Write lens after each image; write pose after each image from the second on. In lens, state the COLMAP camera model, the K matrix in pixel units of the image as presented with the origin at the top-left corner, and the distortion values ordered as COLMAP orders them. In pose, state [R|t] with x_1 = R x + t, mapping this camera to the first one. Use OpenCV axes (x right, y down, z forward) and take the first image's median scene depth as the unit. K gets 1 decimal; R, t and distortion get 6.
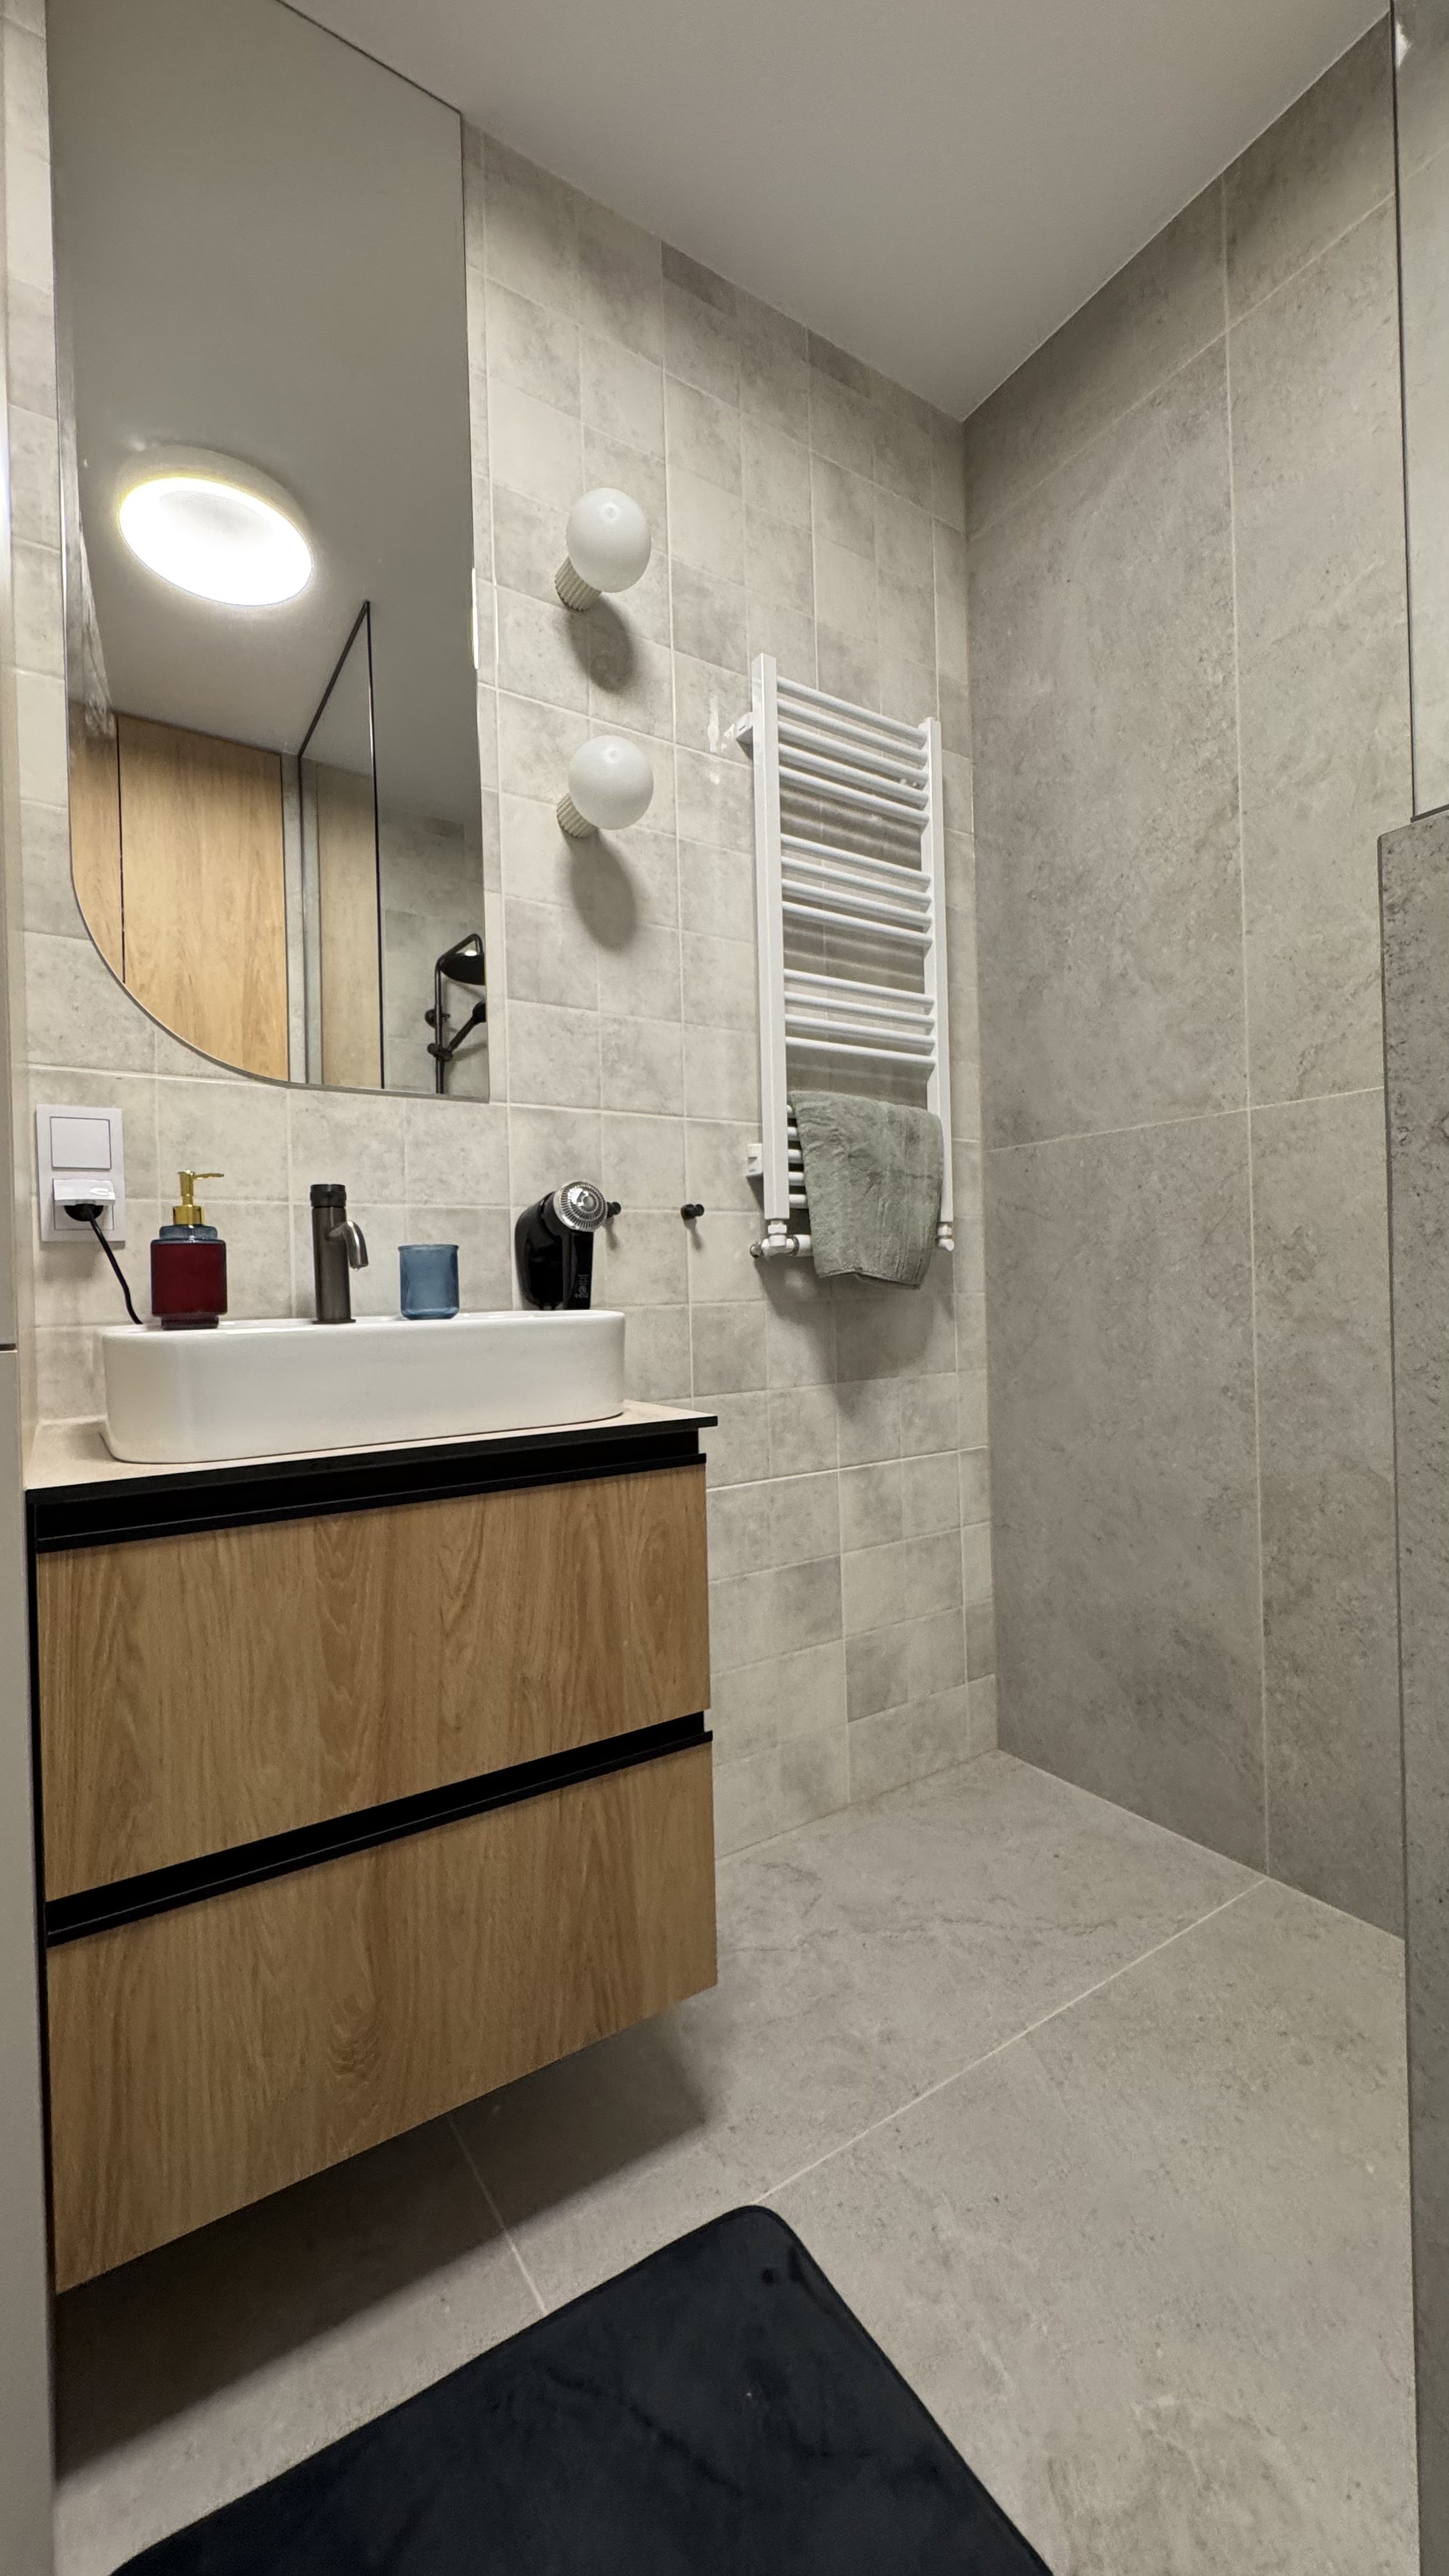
lens RADIAL K [[1031.5, 0, 729.2], [0, 1031.5, 1286.8], [0, 0, 1]] dist [-0.003698, 0.000785]
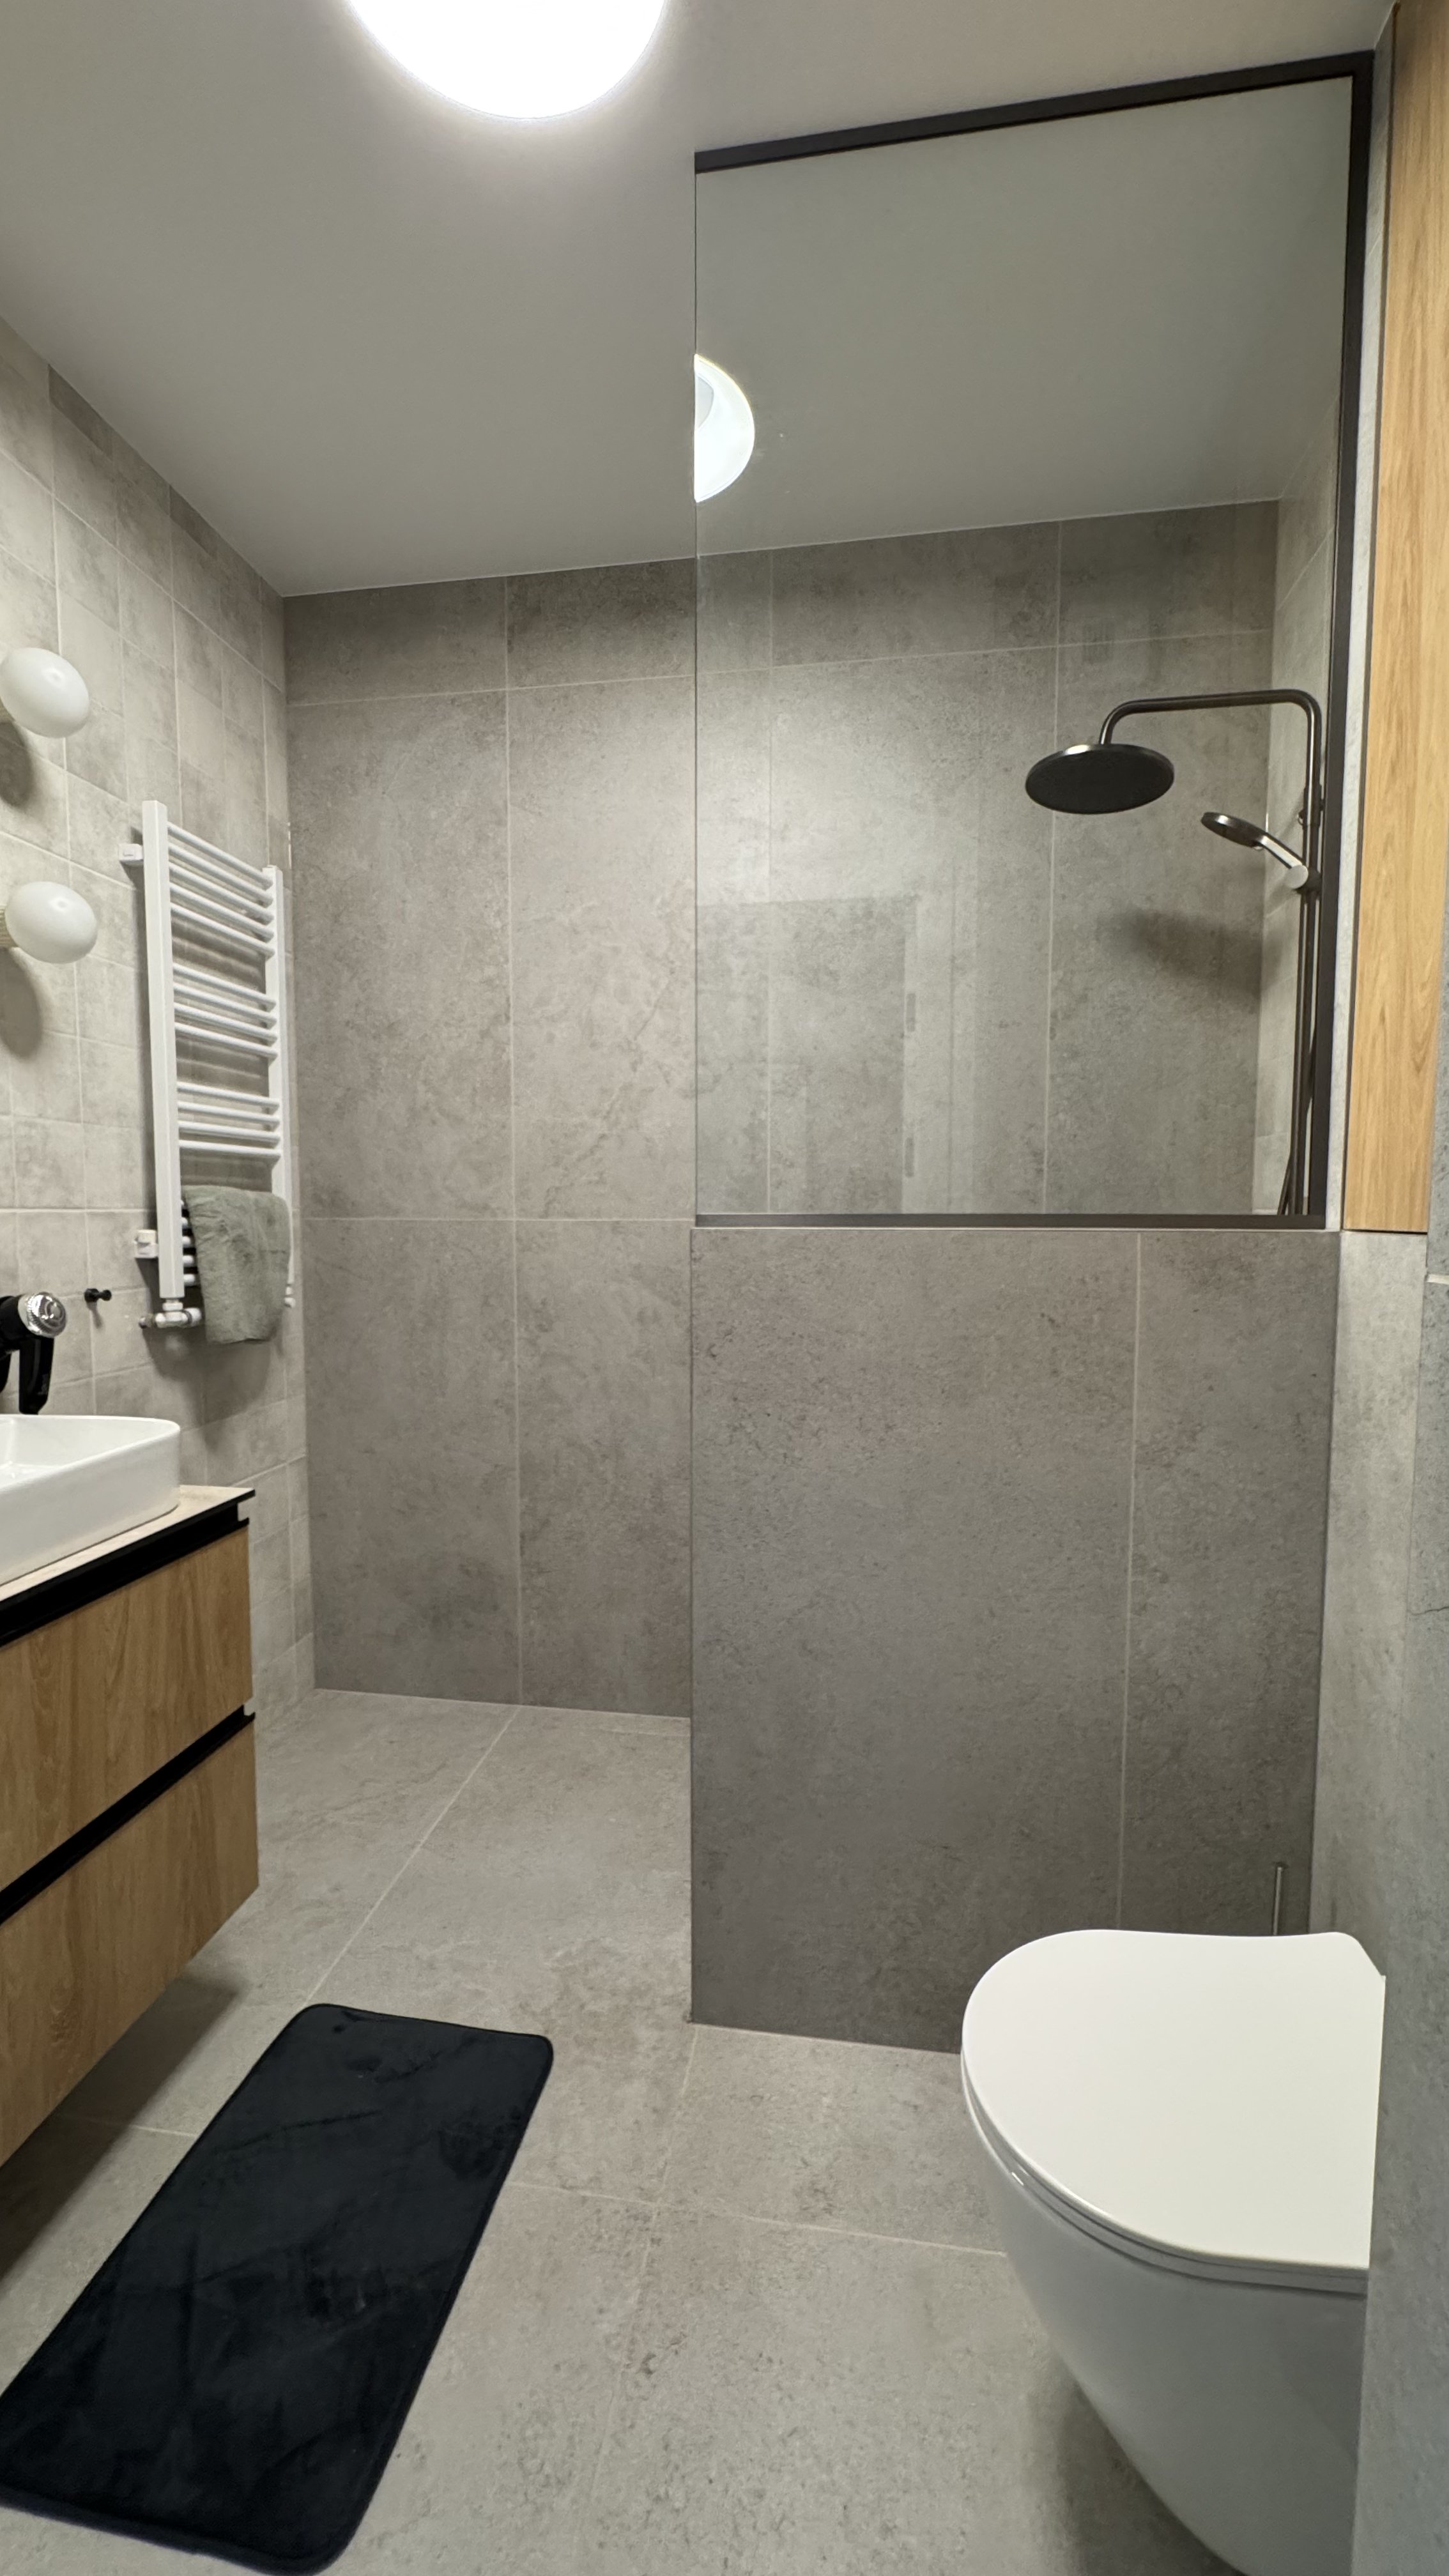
lens RADIAL K [[1031.5, 0, 729.2], [0, 1031.5, 1286.8], [0, 0, 1]] dist [-0.003698, 0.000785]
pose [[0.668883, -0.028062, 0.742838, -0.413782], [-0.018769, 0.998331, 0.054615, -0.158657], [-0.743130, -0.050474, 0.667240, -0.258714]]
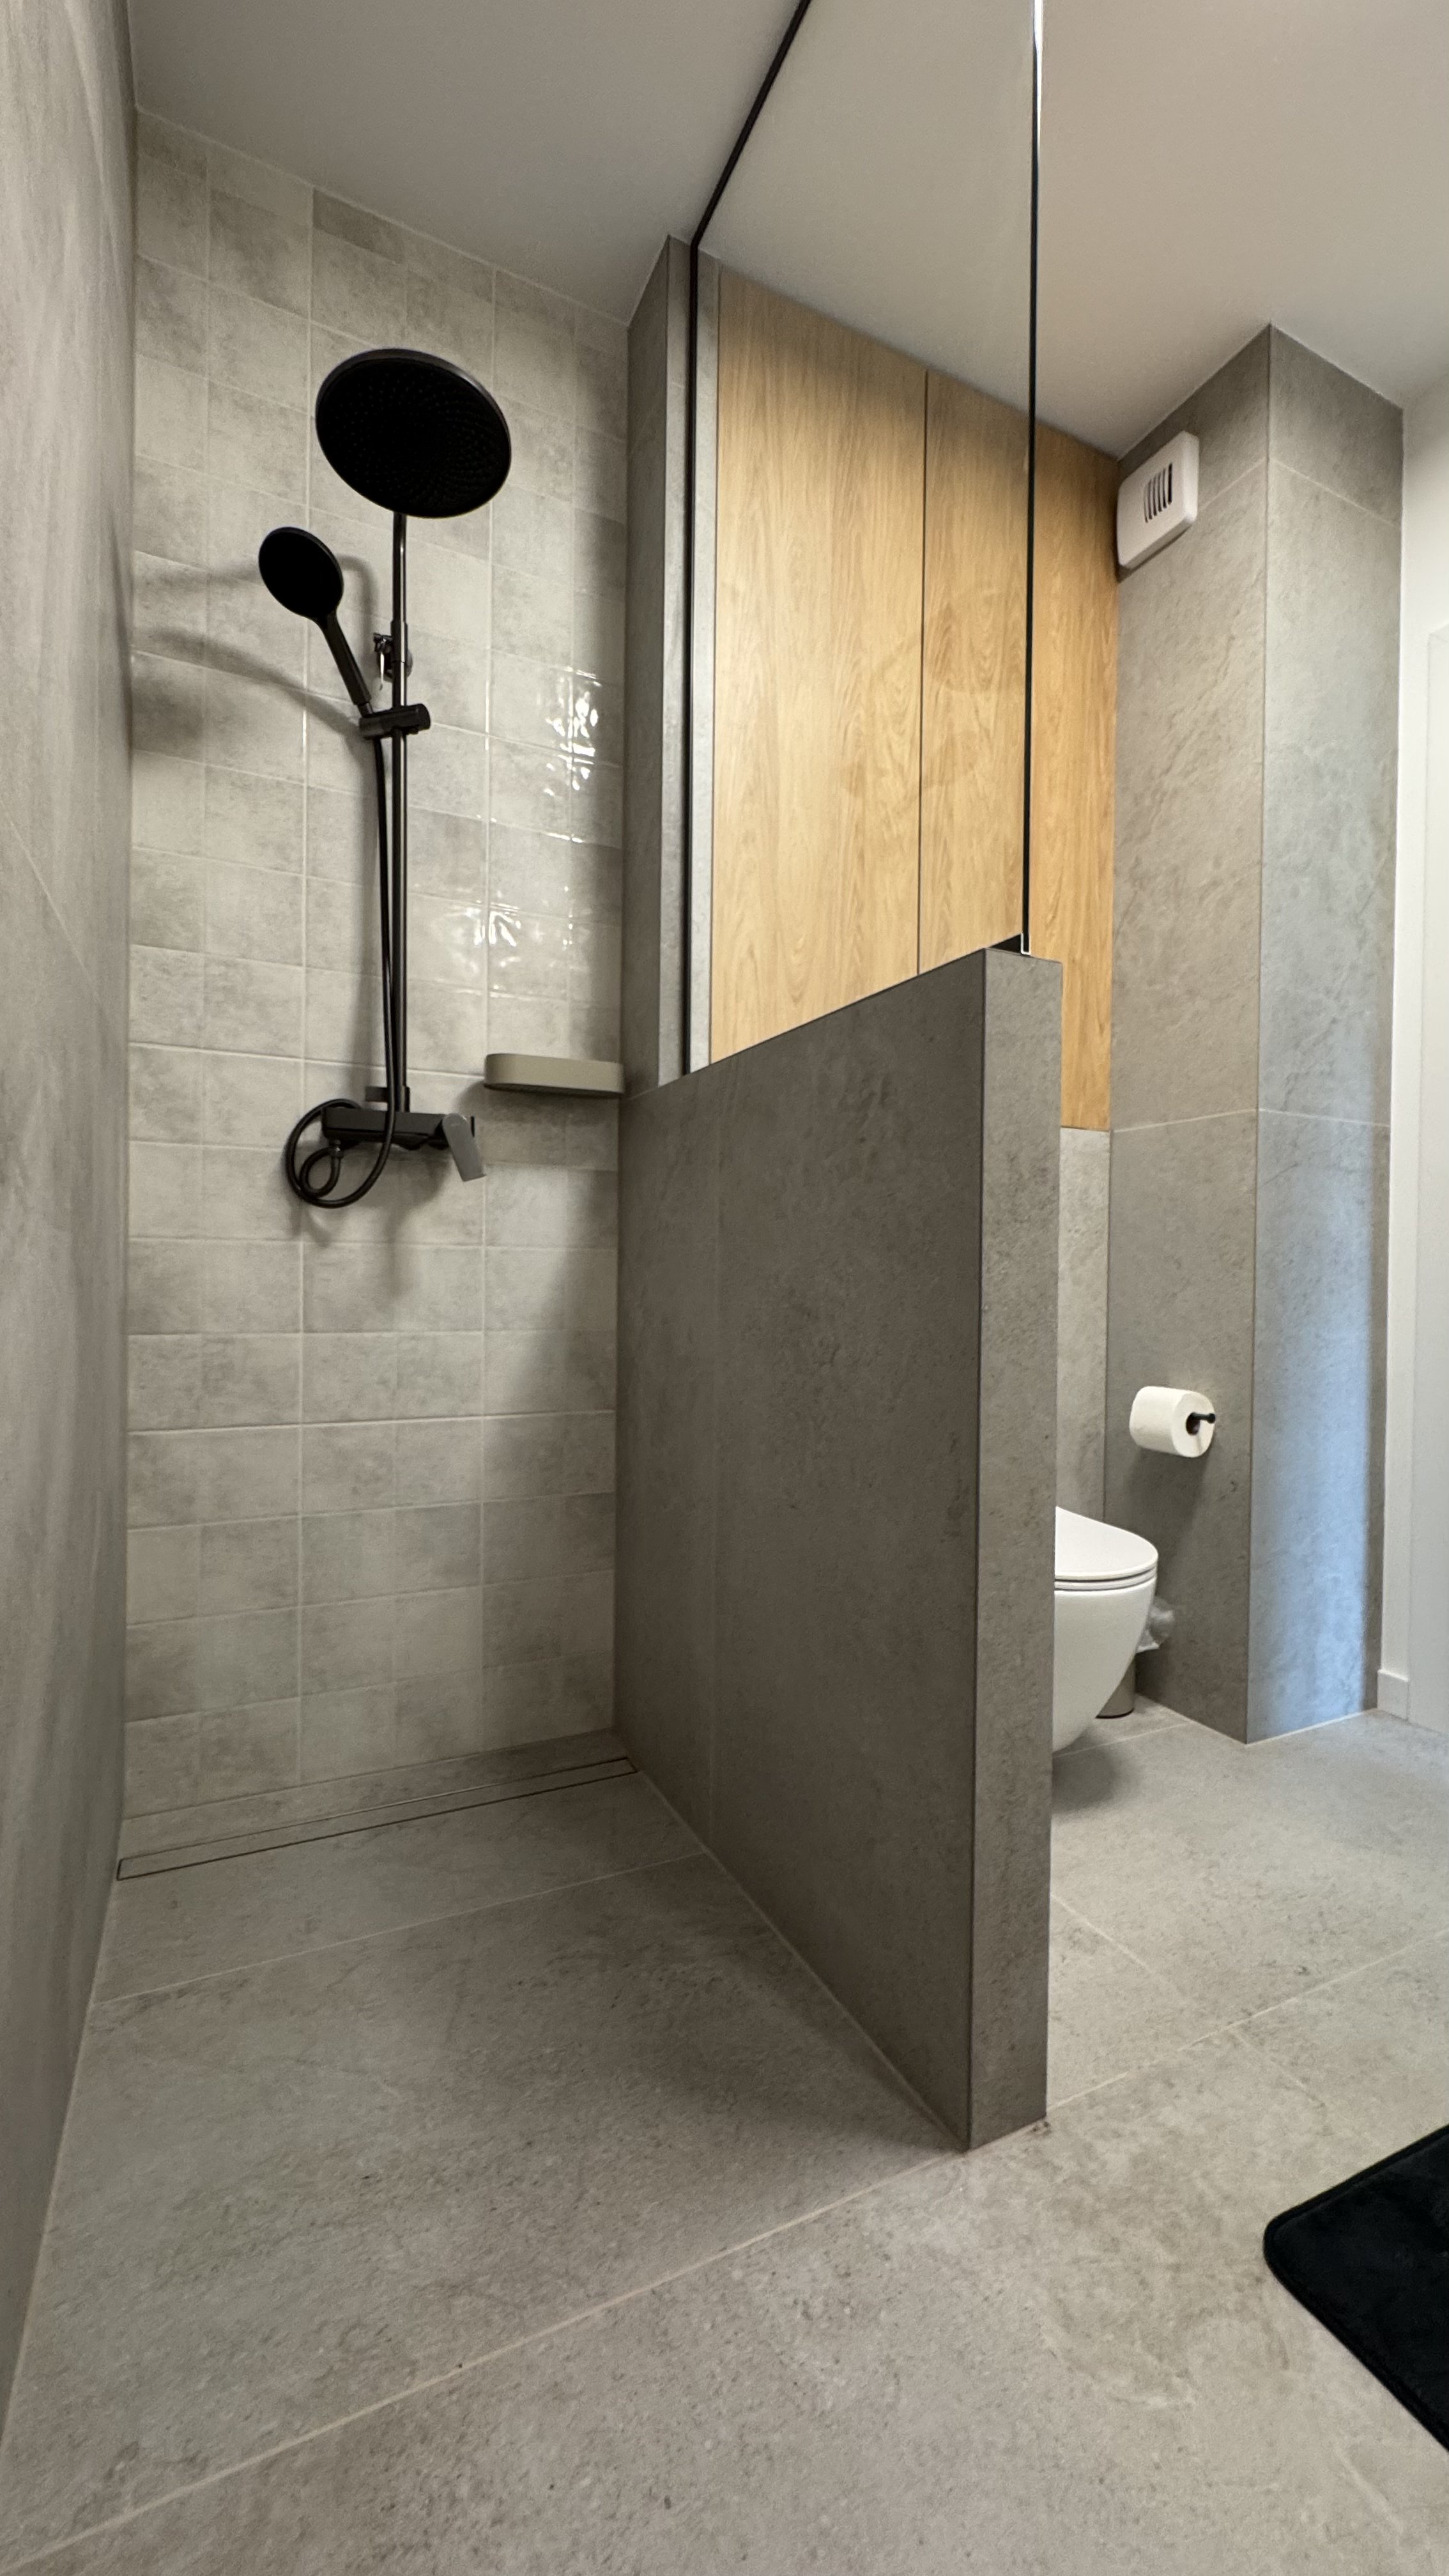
lens RADIAL K [[1031.5, 0, 729.2], [0, 1031.5, 1286.8], [0, 0, 1]] dist [-0.003698, 0.000785]
pose [[-0.990806, 0.013893, 0.134577, 0.353181], [0.015179, 0.999848, 0.008531, 0.034147], [-0.134438, 0.010495, -0.990866, 1.035781]]
